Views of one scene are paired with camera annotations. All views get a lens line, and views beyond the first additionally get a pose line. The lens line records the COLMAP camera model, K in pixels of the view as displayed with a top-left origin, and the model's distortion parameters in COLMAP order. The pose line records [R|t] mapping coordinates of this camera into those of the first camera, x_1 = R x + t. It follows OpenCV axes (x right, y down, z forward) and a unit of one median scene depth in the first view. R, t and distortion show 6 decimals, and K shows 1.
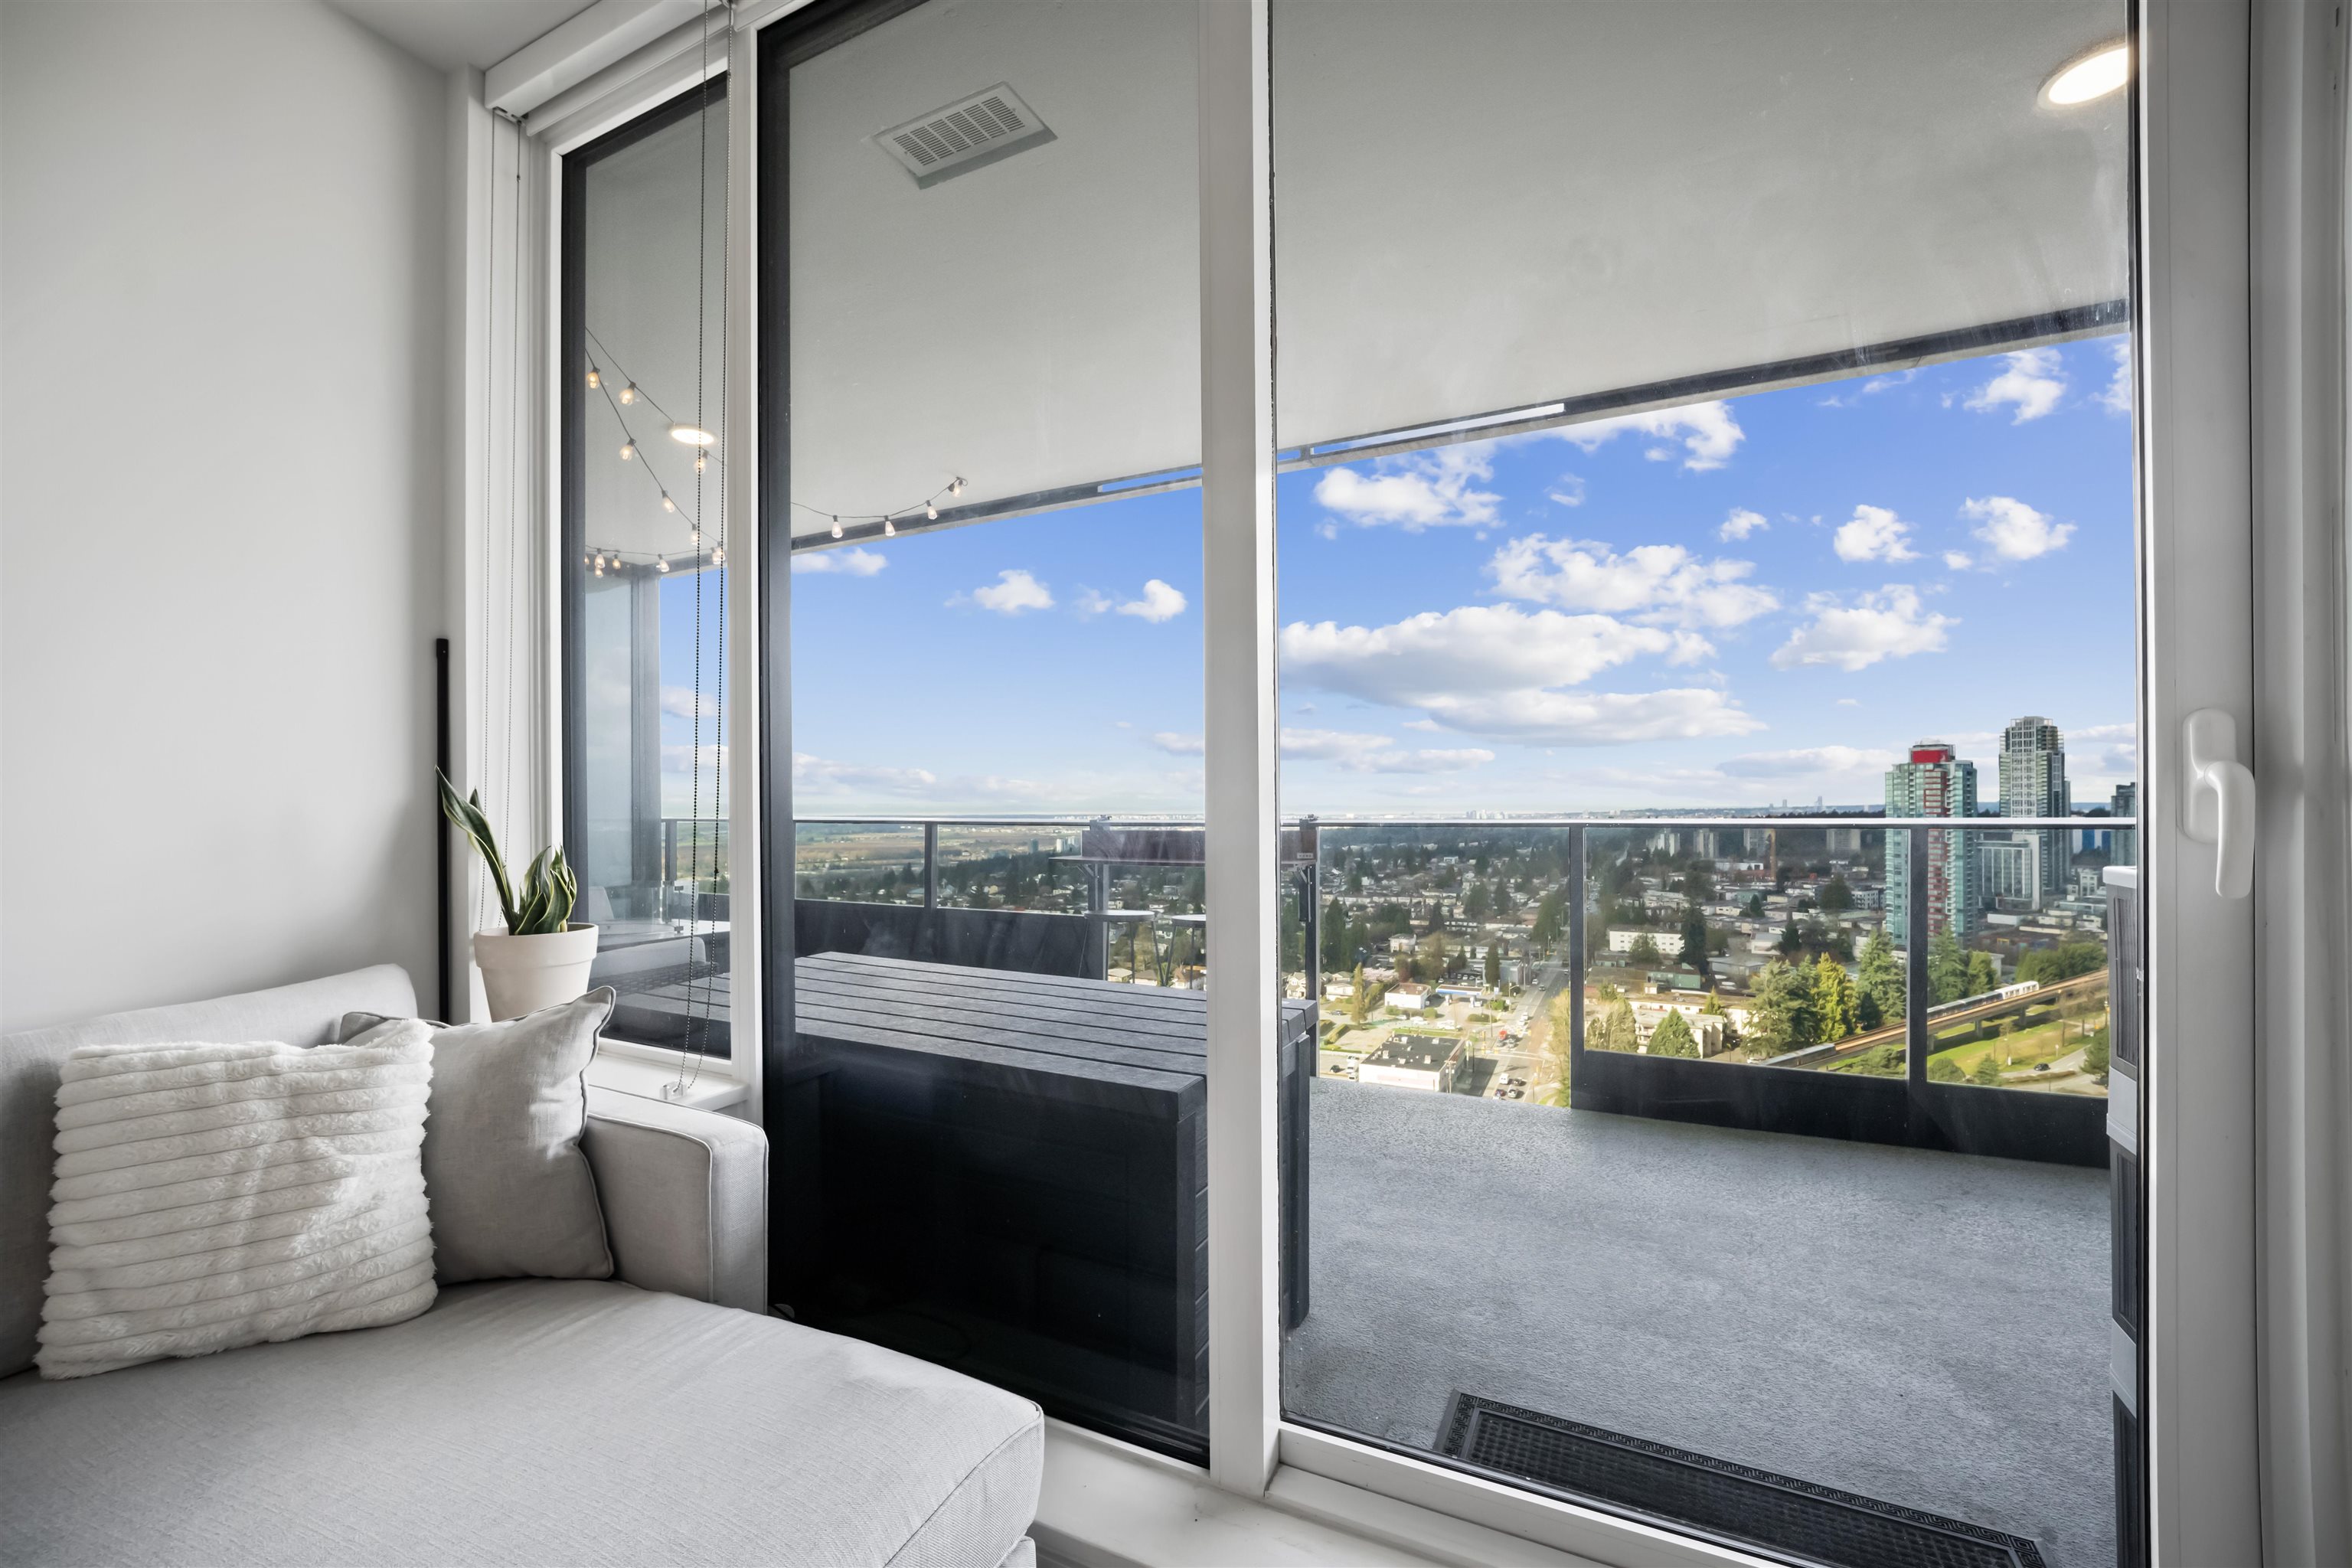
lens RADIAL K [[949.0, 0, 1171.6], [0, 949.0, 803.1], [0, 0, 1]] dist [-0.012915, 0.004292]
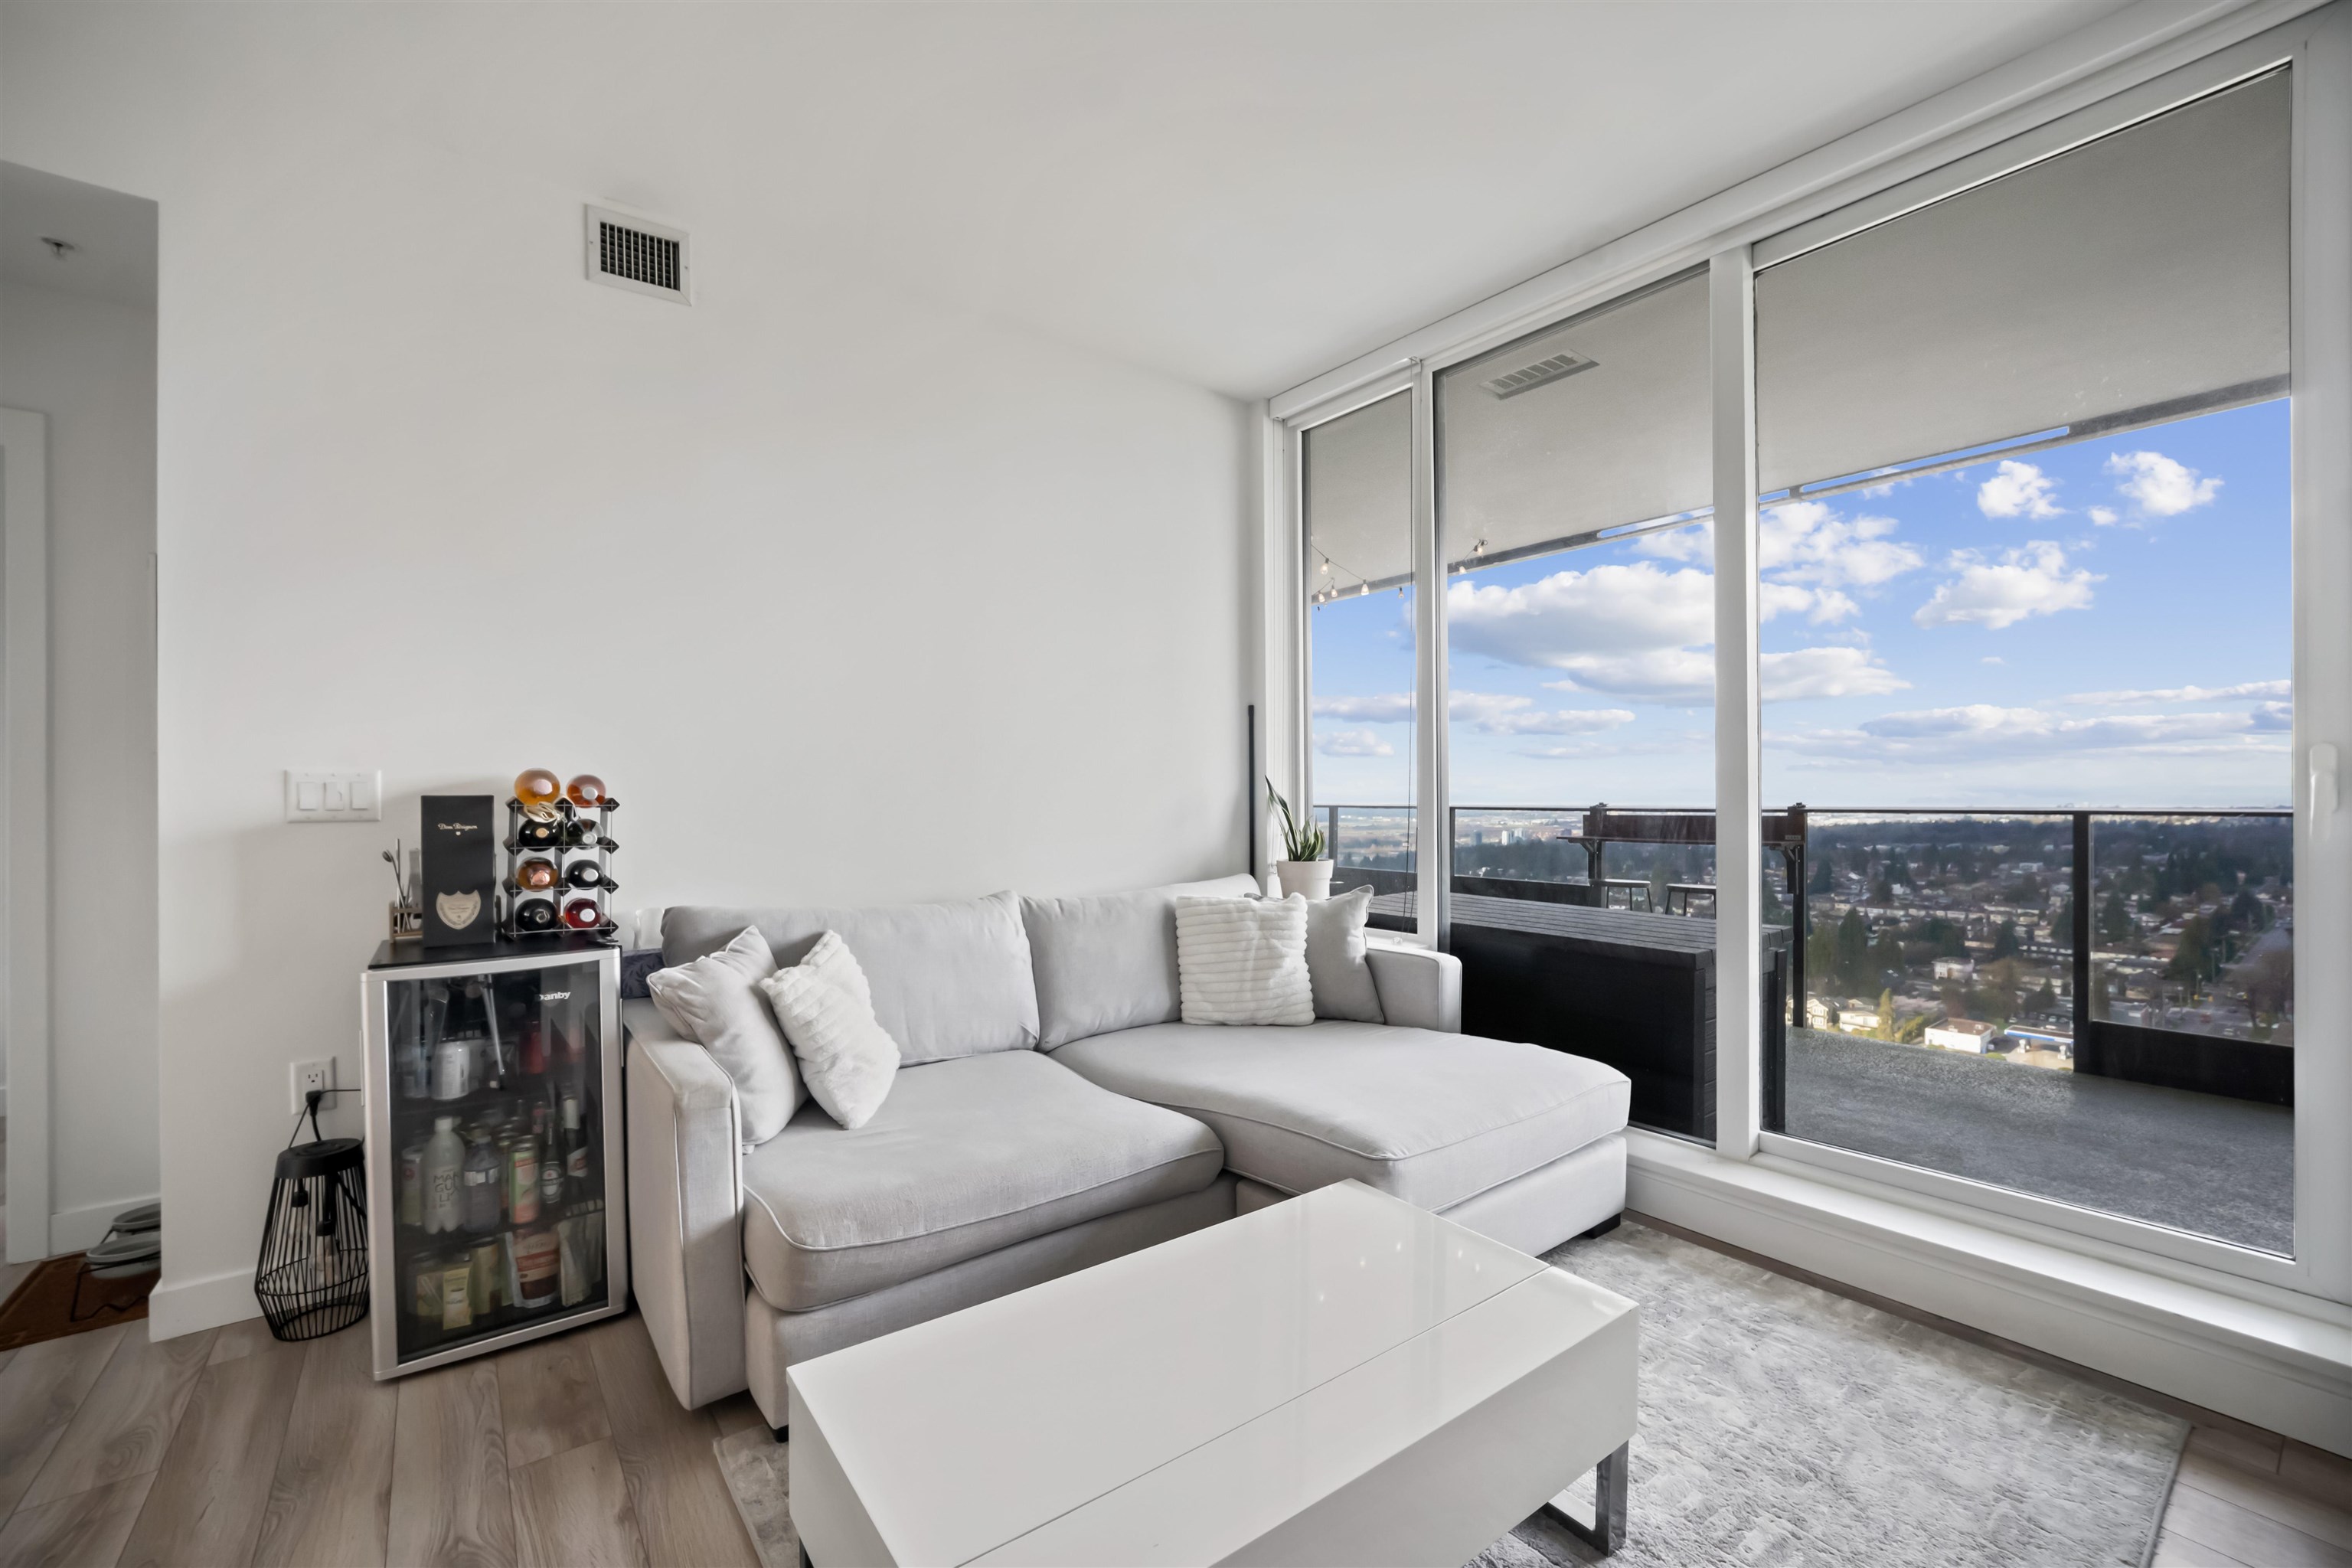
lens RADIAL K [[949.0, 0, 1176.3], [0, 949.0, 803.6], [0, 0, 1]] dist [-0.012915, 0.004292]
pose [[0.899506, 0.007604, -0.436842, -0.006604], [-0.002468, 0.999921, 0.012324, -0.000206], [0.436902, -0.010007, 0.899454, -0.069629]]
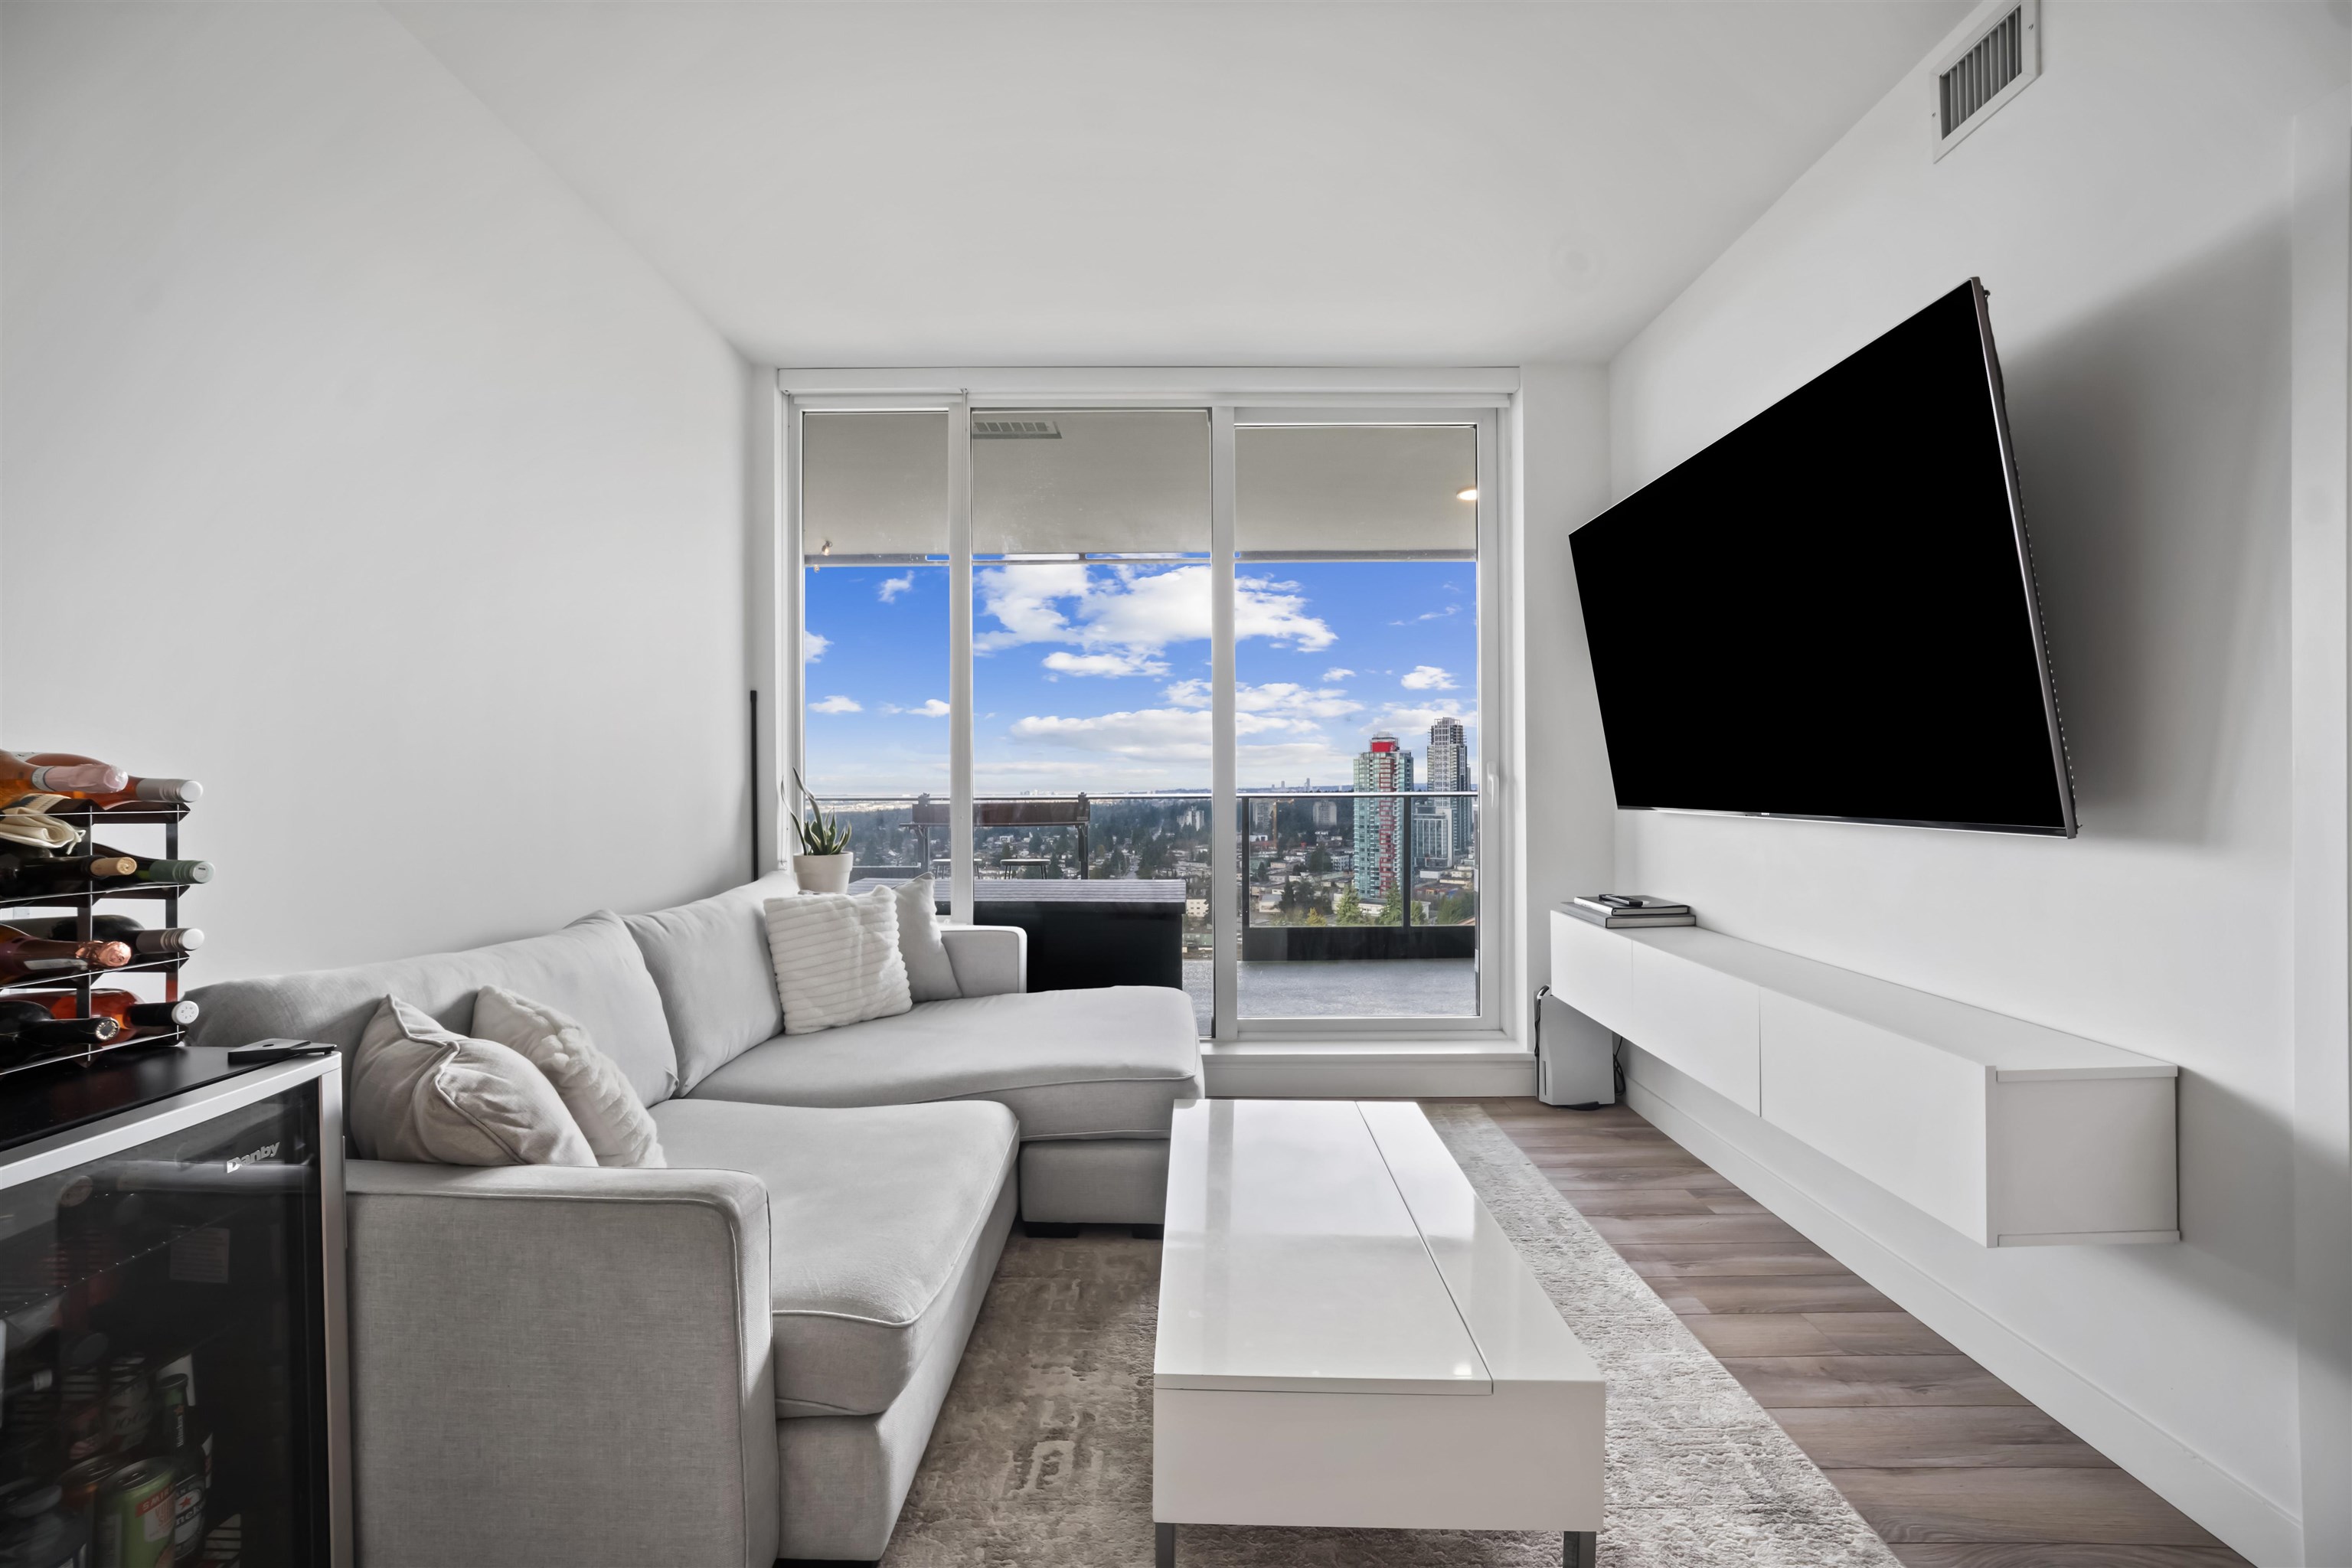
lens RADIAL K [[949.0, 0, 1143.0], [0, 949.0, 780.5], [0, 0, 1]] dist [-0.012915, 0.004292]
pose [[0.909060, 0.001687, 0.416661, -0.075475], [-0.000285, 0.999994, -0.003426, -0.000279], [-0.416664, 0.002995, 0.909055, -0.080157]]
